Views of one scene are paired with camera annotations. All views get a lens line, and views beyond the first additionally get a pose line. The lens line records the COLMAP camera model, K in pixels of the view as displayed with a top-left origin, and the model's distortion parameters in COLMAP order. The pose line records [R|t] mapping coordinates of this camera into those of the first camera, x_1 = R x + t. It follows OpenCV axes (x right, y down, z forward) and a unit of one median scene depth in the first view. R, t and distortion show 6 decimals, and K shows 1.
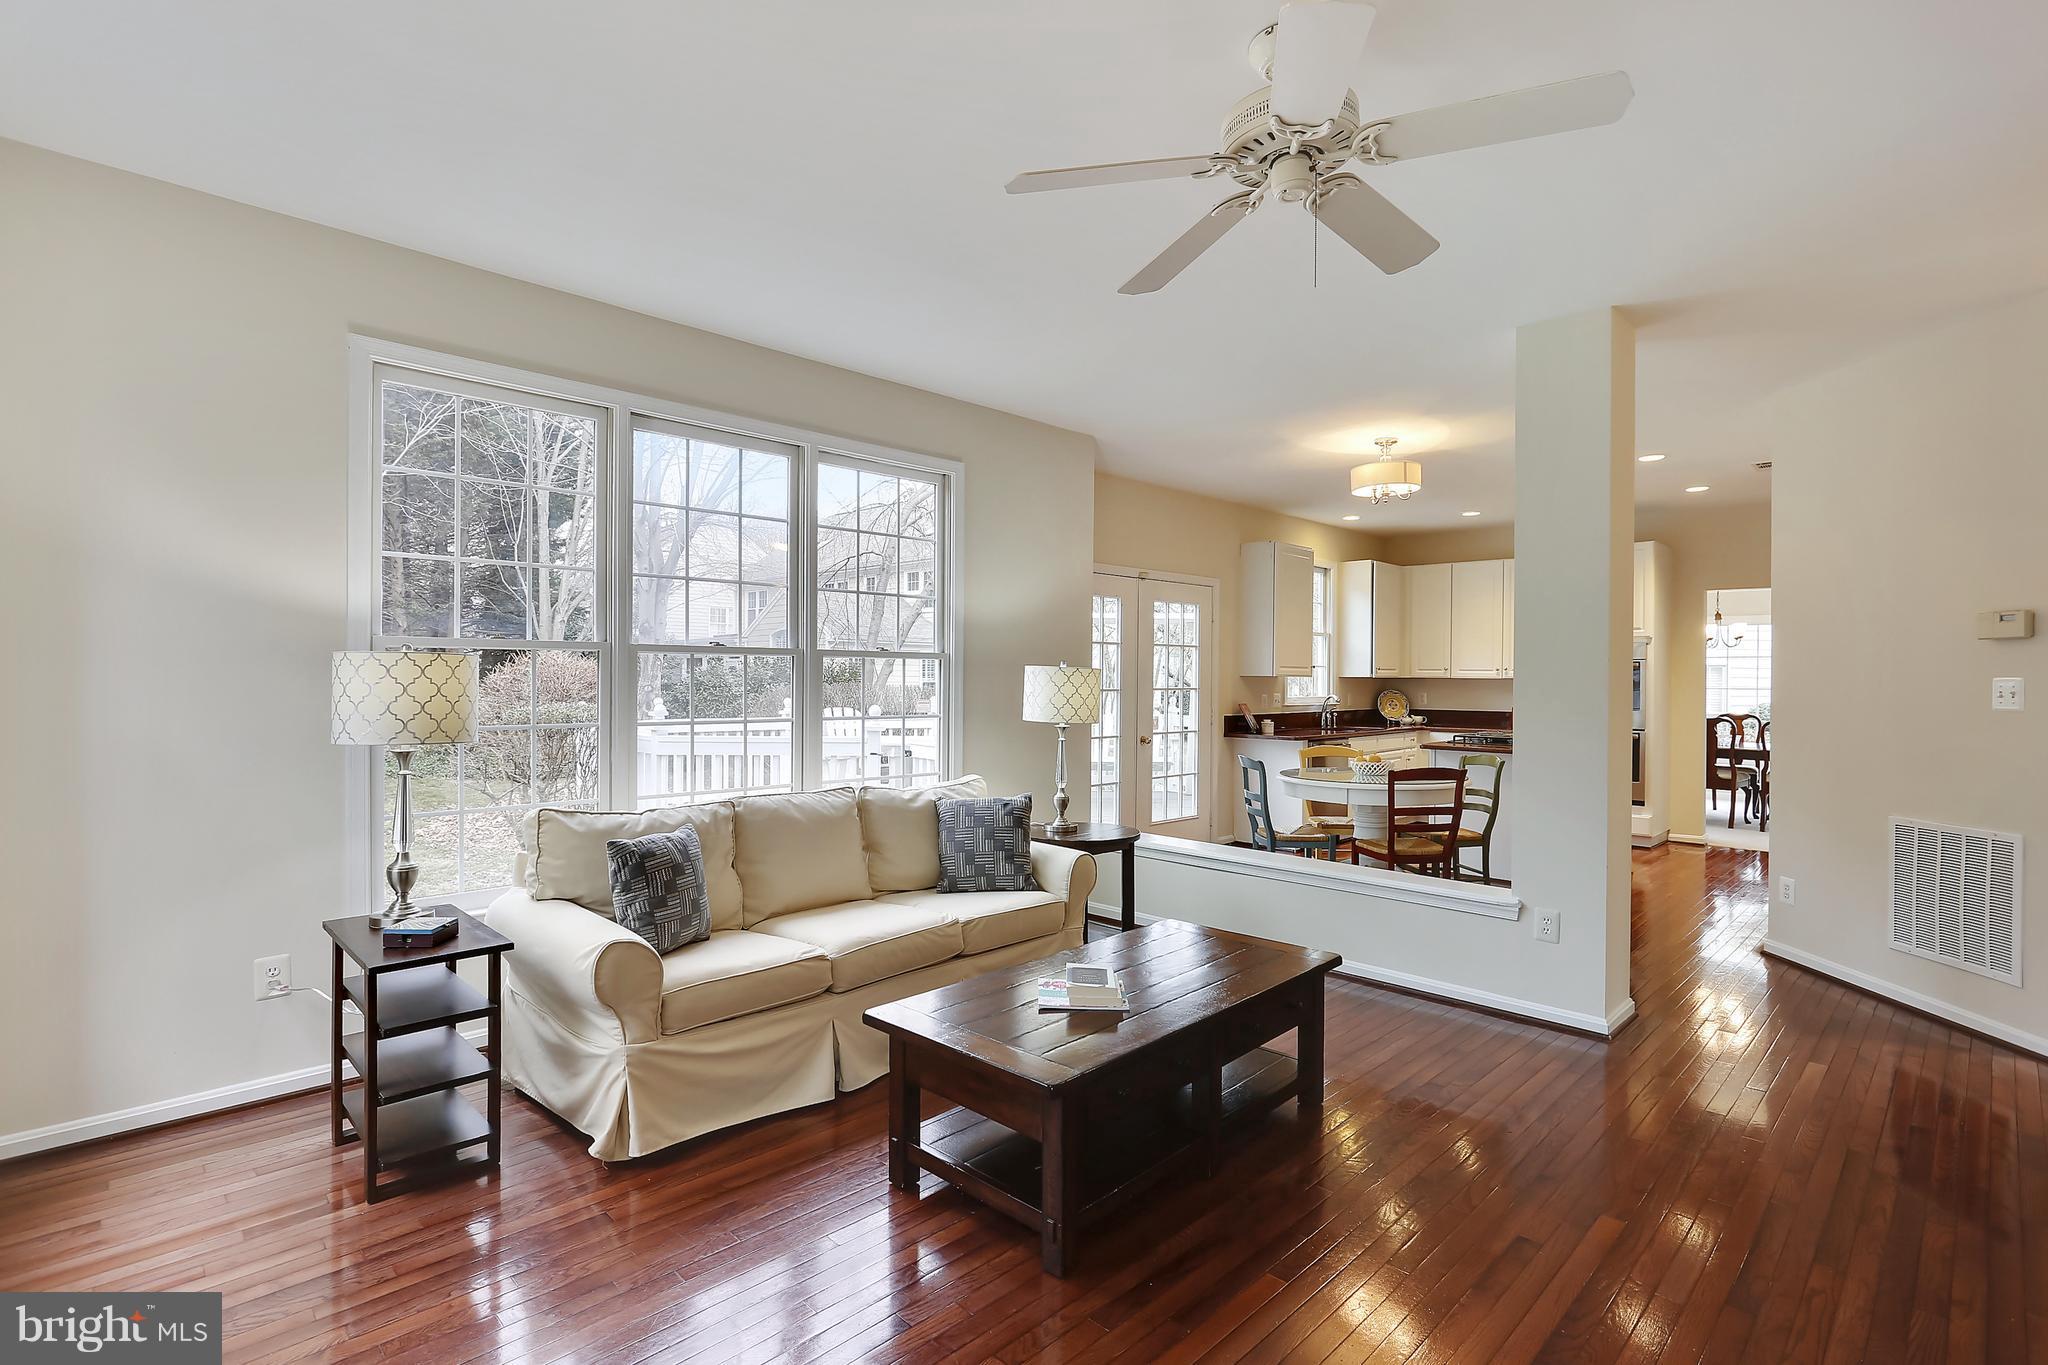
lens RADIAL K [[980.6, 0, 1026.2], [0, 980.6, 695.8], [0, 0, 1]] dist [-0.004434, -0.000834]
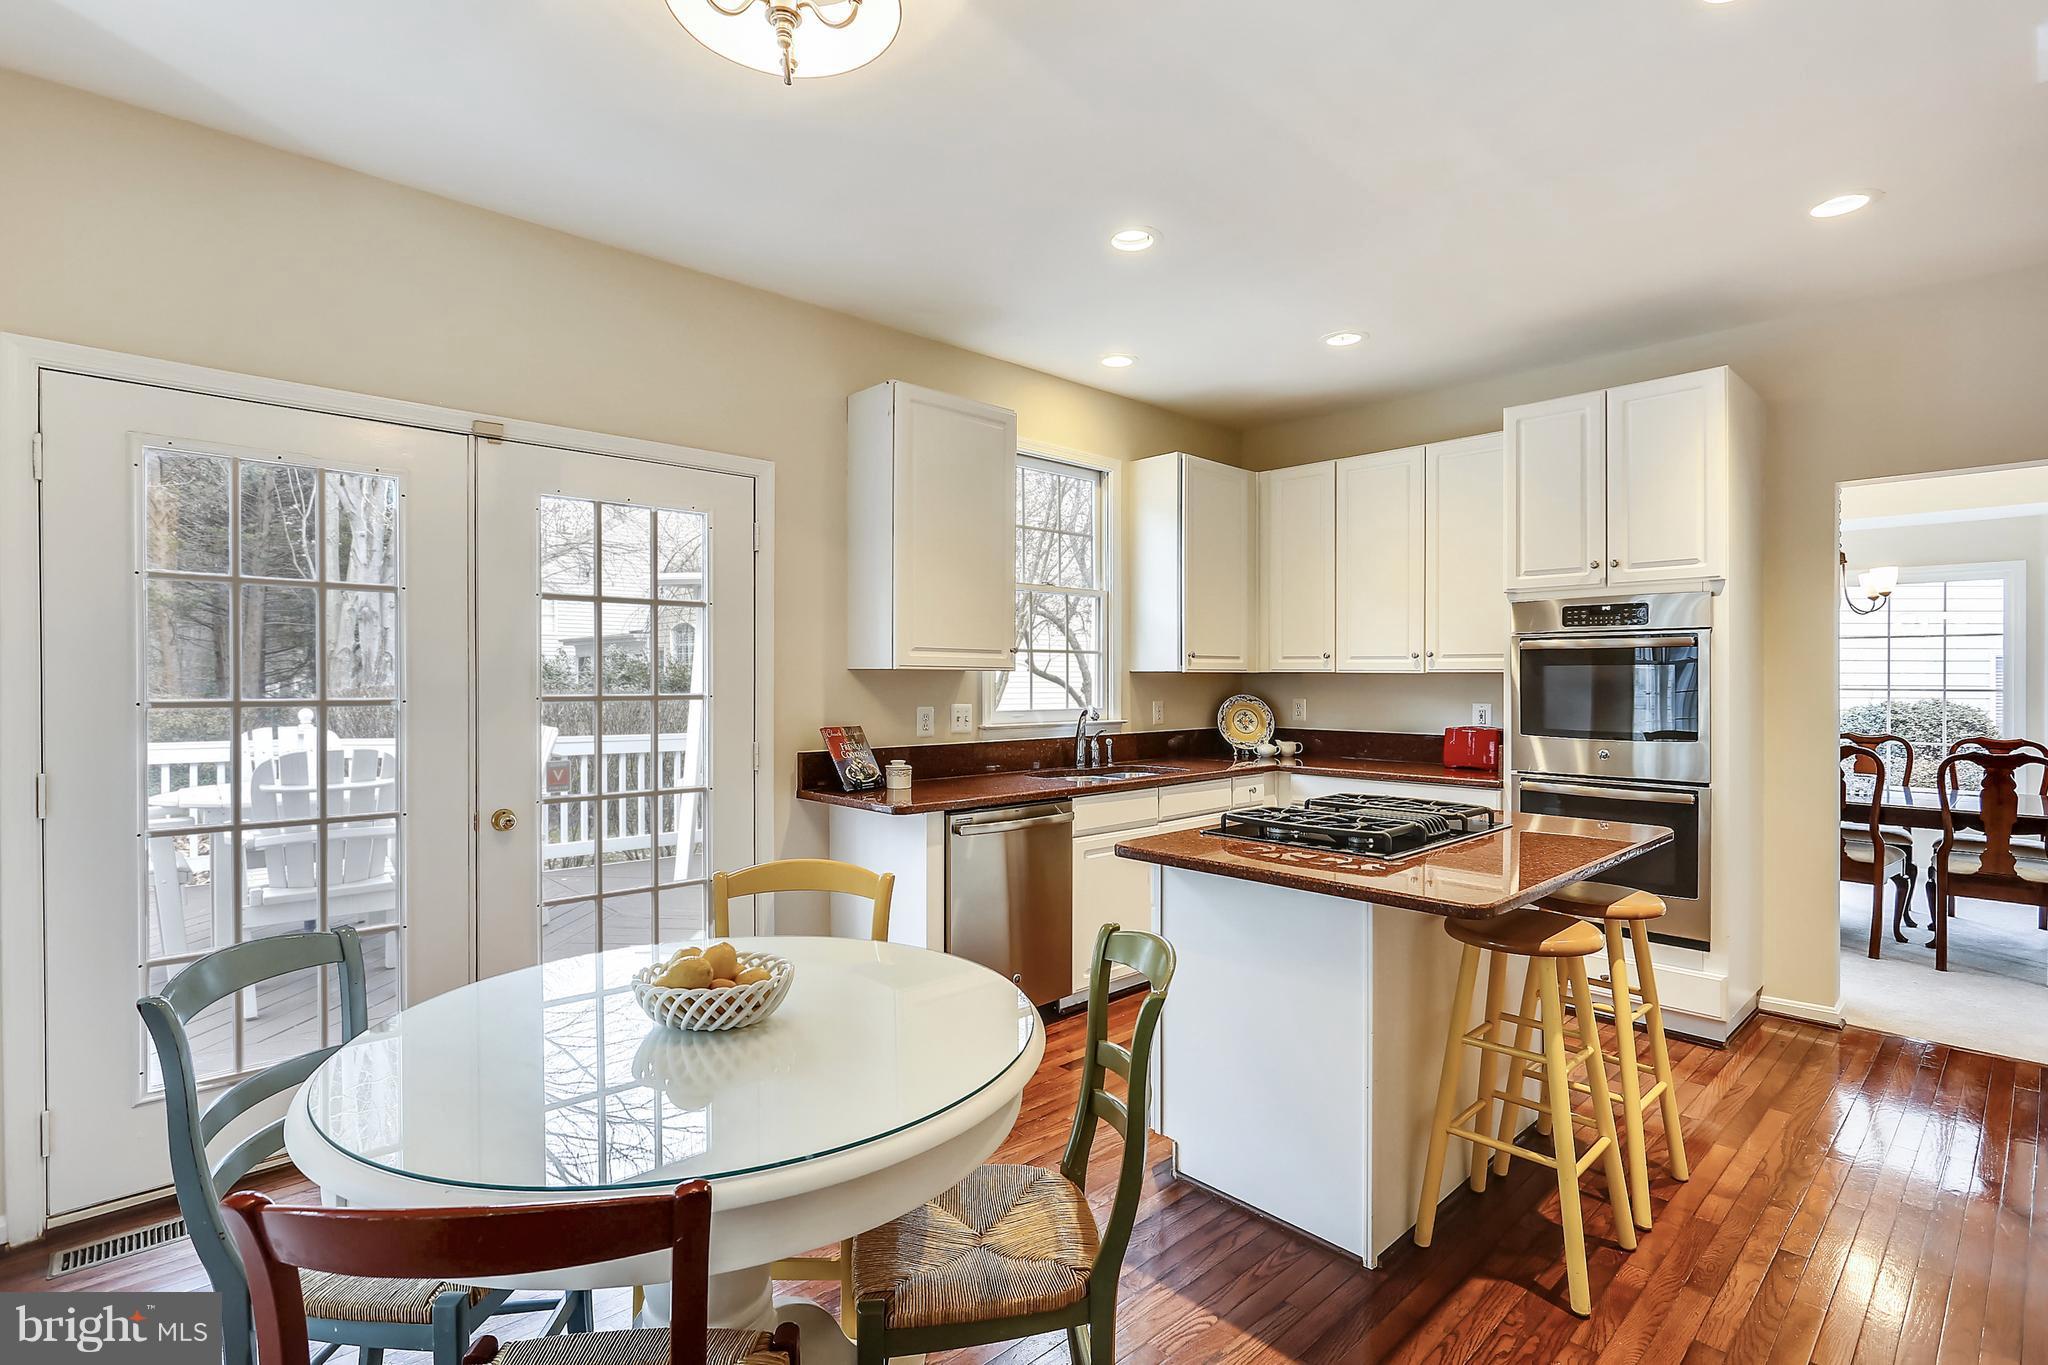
lens RADIAL K [[980.6, 0, 1029.4], [0, 980.6, 678.8], [0, 0, 1]] dist [-0.004434, -0.000834]
pose [[0.999280, 0.000316, -0.037937, 0.282954], [-0.000693, 0.999951, -0.009920, -0.009670], [0.037932, 0.009939, 0.999231, 0.452138]]
